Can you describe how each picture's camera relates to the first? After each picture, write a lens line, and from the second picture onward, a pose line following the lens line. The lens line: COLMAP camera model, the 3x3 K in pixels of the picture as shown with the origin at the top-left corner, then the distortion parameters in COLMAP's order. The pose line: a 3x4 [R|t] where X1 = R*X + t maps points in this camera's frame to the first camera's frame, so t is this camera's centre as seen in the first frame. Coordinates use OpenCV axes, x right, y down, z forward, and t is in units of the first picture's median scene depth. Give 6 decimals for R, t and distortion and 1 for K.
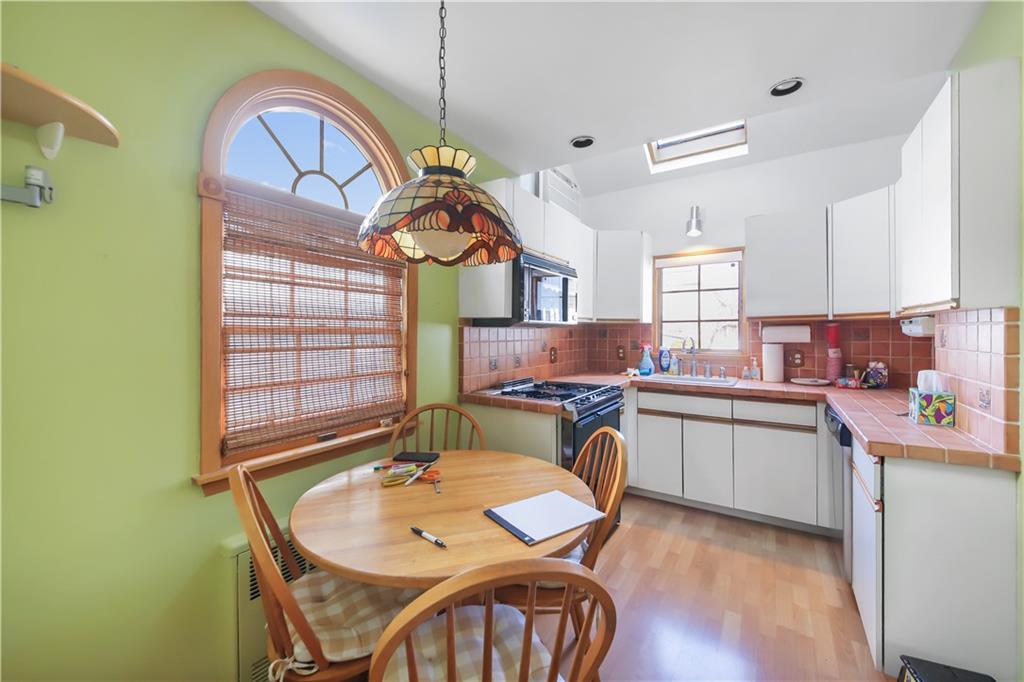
lens RADIAL K [[393.3, 0, 512.0], [0, 393.3, 341.0], [0, 0, 1]] dist [-0.000027, 0.000000]
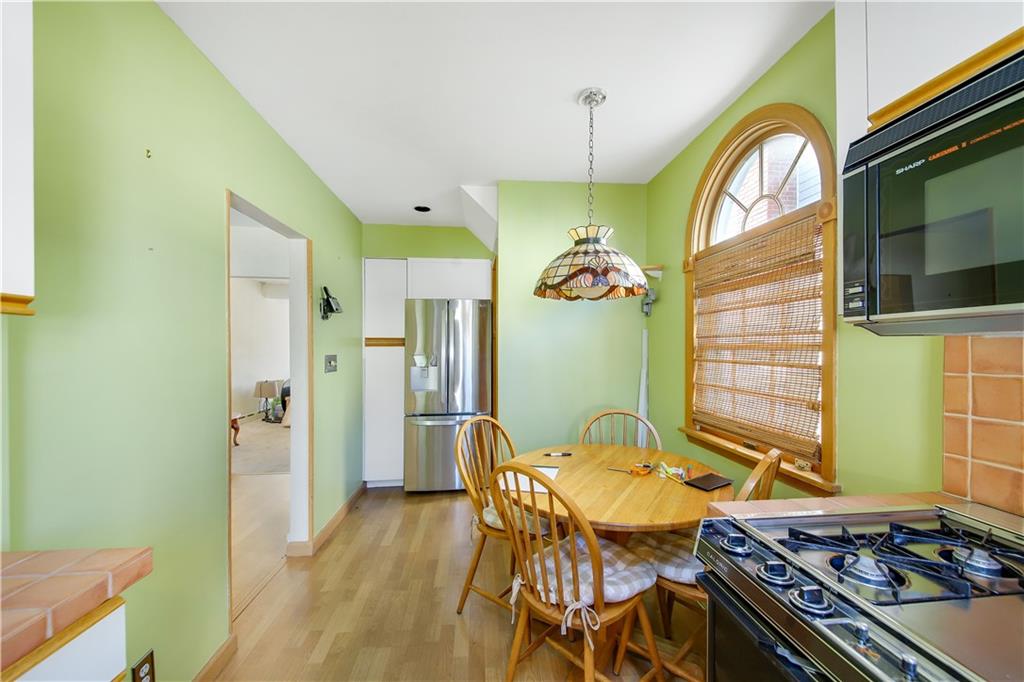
lens RADIAL K [[393.3, 0, 512.0], [0, 393.3, 341.0], [0, 0, 1]] dist [-0.000027, 0.000000]
pose [[-0.781053, 0.004253, -0.624450, 0.725510], [0.002221, 0.999989, 0.004033, -0.049481], [0.624461, 0.001763, -0.781054, 1.463373]]
